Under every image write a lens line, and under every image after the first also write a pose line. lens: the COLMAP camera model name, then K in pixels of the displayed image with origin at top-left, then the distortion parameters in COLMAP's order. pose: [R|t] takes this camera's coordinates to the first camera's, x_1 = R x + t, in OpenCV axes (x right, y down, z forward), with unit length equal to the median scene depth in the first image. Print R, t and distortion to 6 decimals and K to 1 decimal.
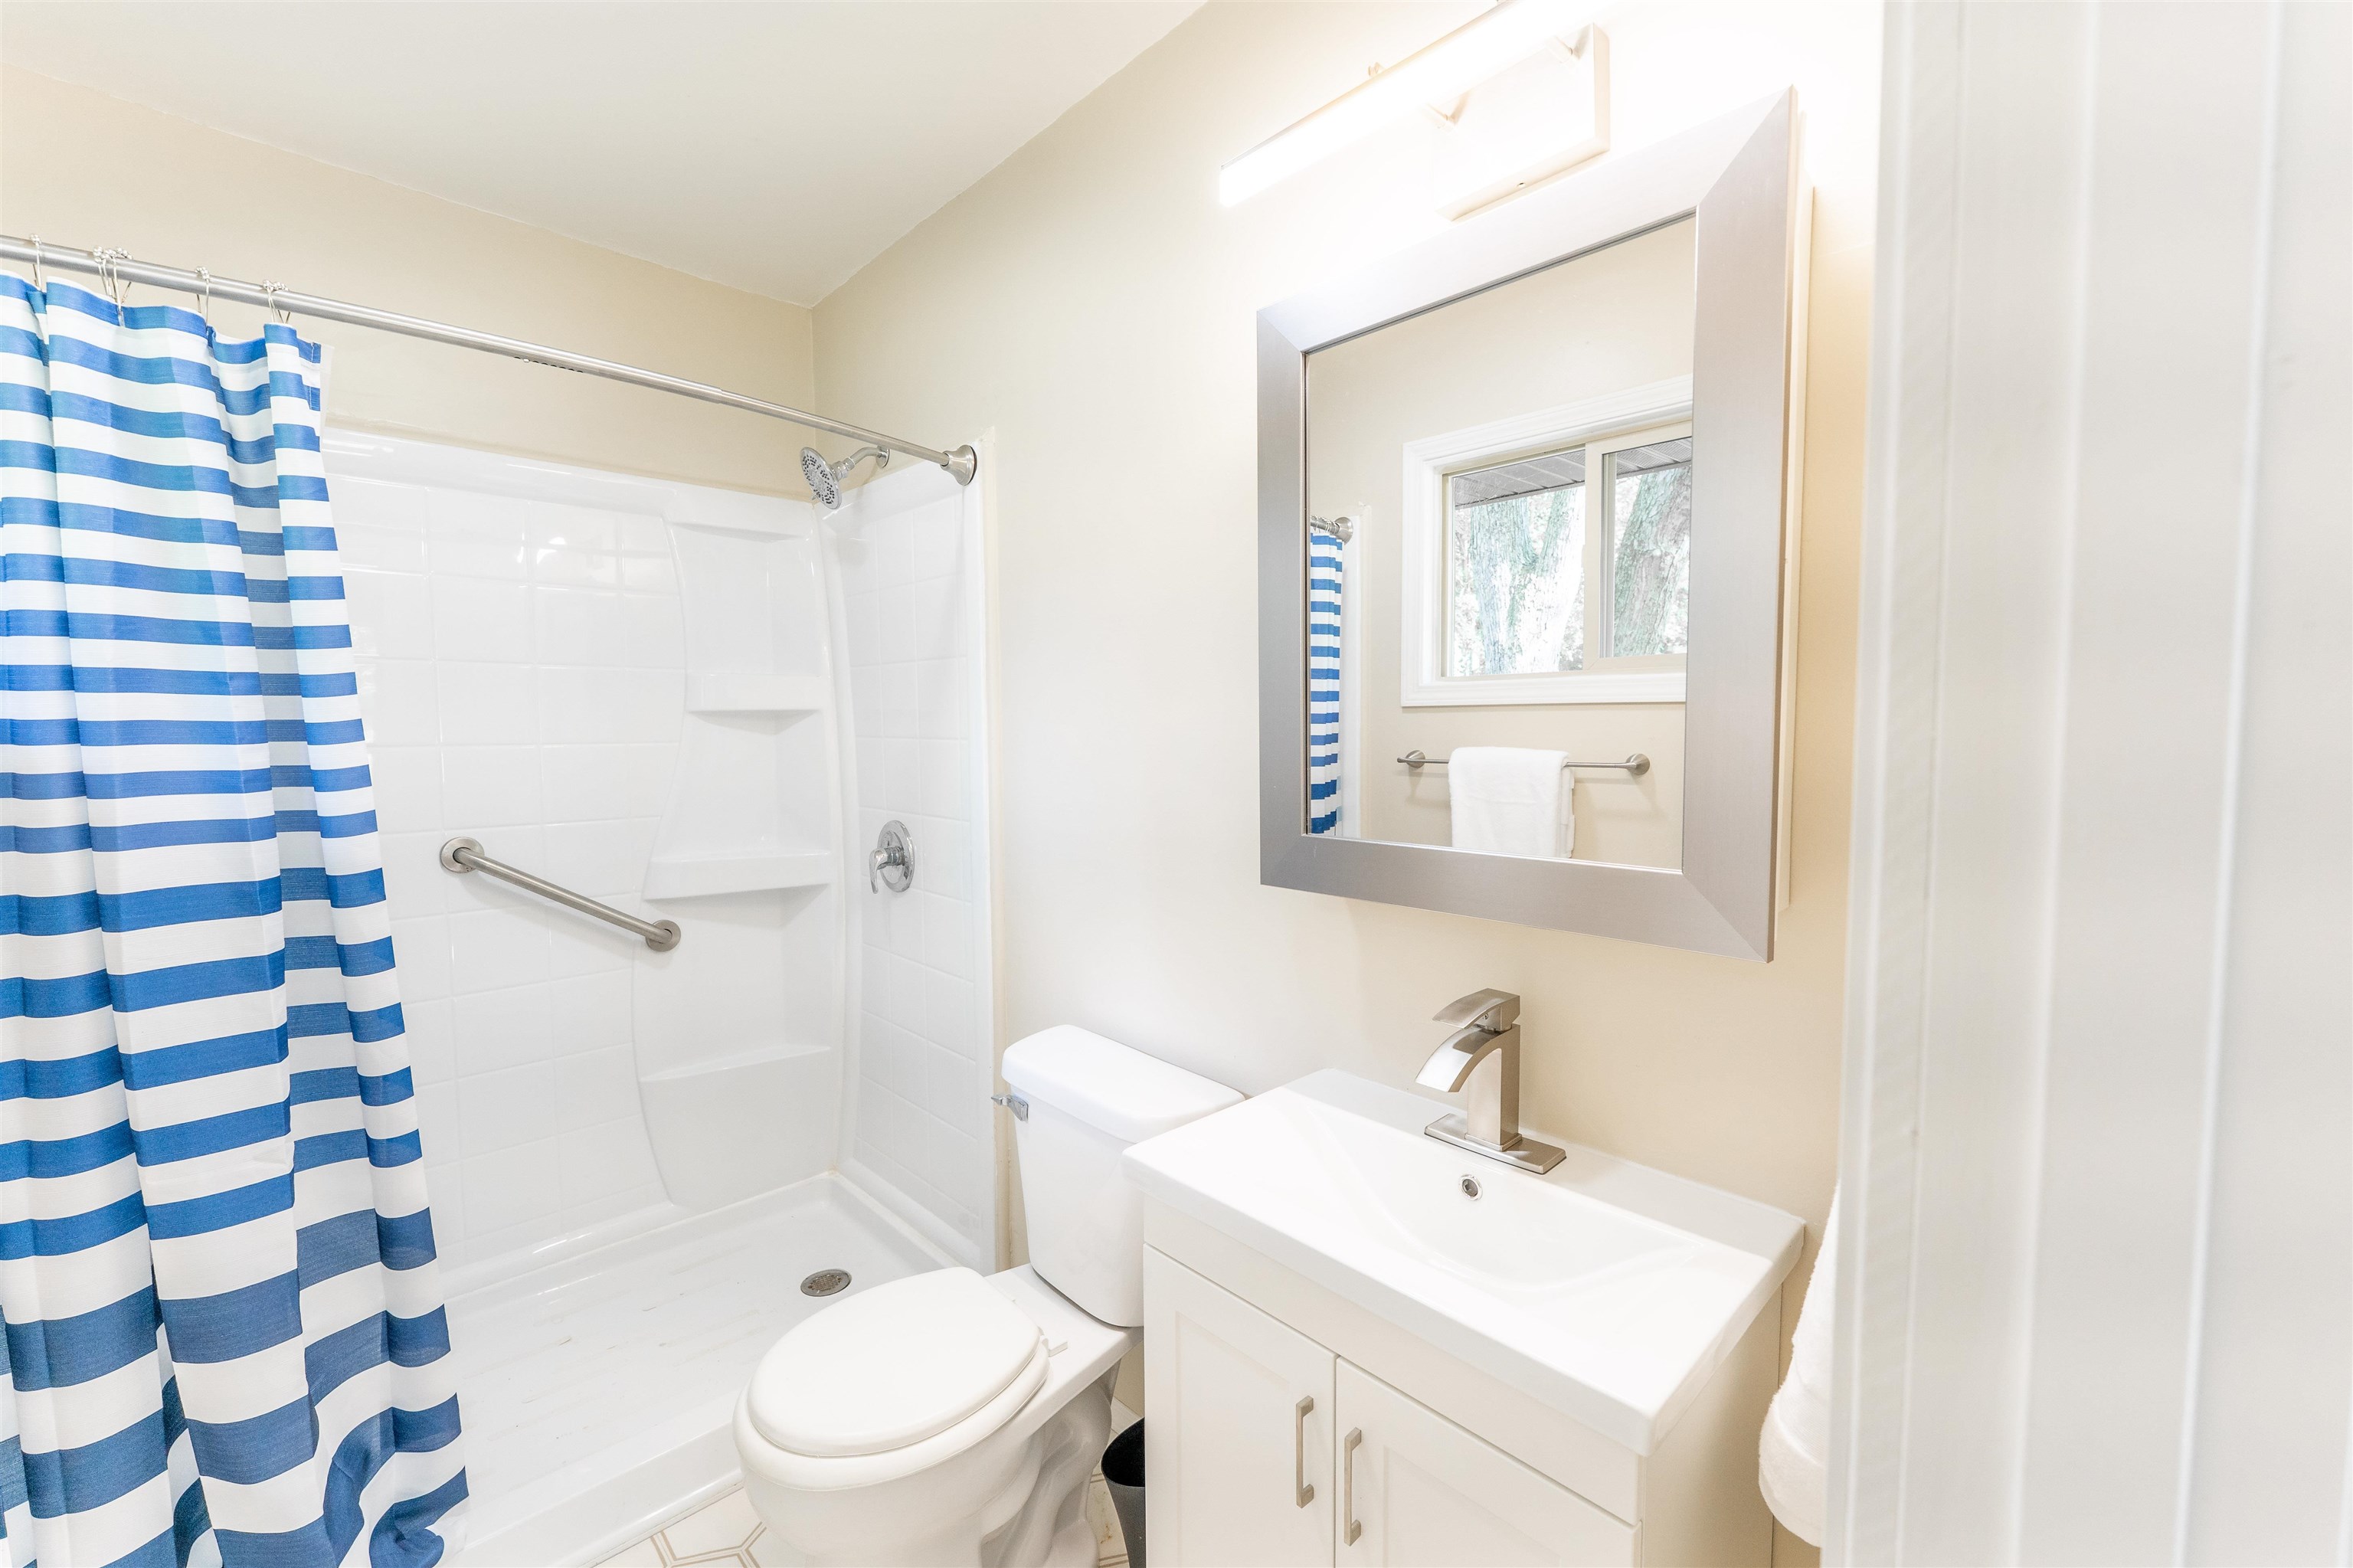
lens RADIAL K [[951.9, 0, 1176.5], [0, 951.9, 784.0], [0, 0, 1]] dist [-0.000868, -0.000164]
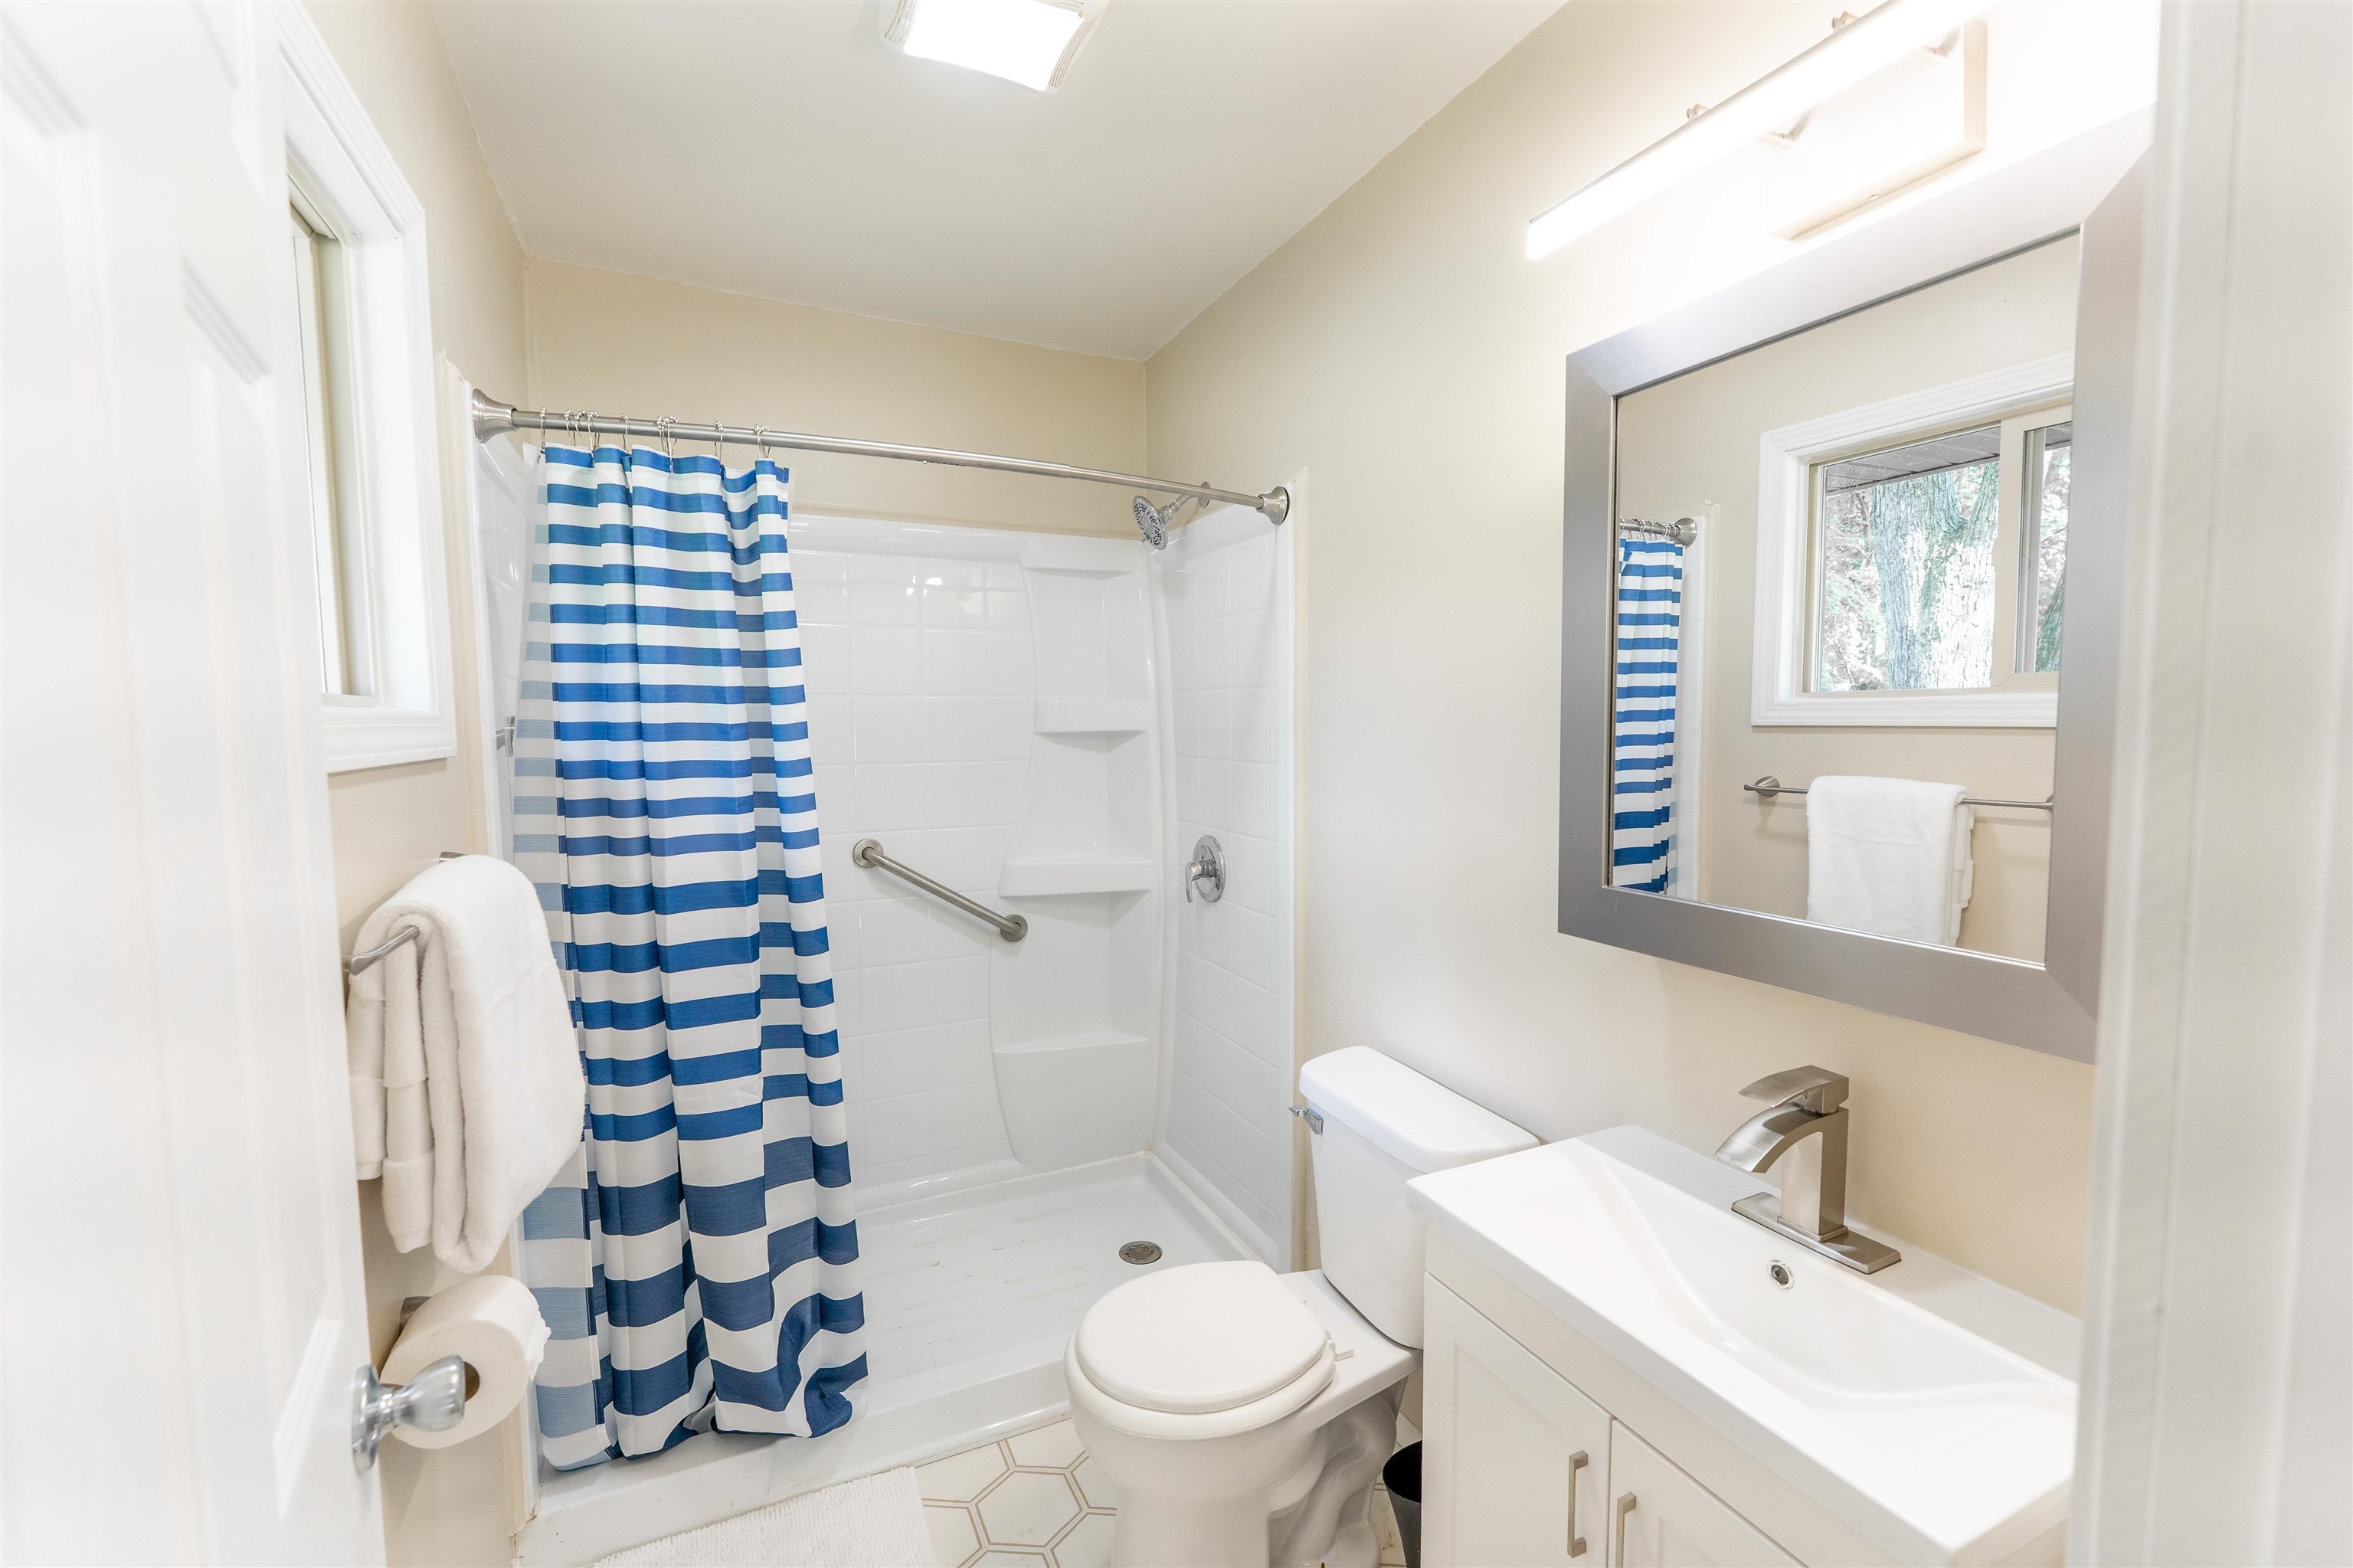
lens RADIAL K [[977.8, 0, 1182.6], [0, 977.8, 783.4], [0, 0, 1]] dist [-0.001165, -0.000164]
pose [[0.949247, 0.022410, -0.313732, 0.033976], [-0.019441, 0.999732, 0.012590, -0.056281], [0.313930, -0.005852, 0.949428, -0.091617]]
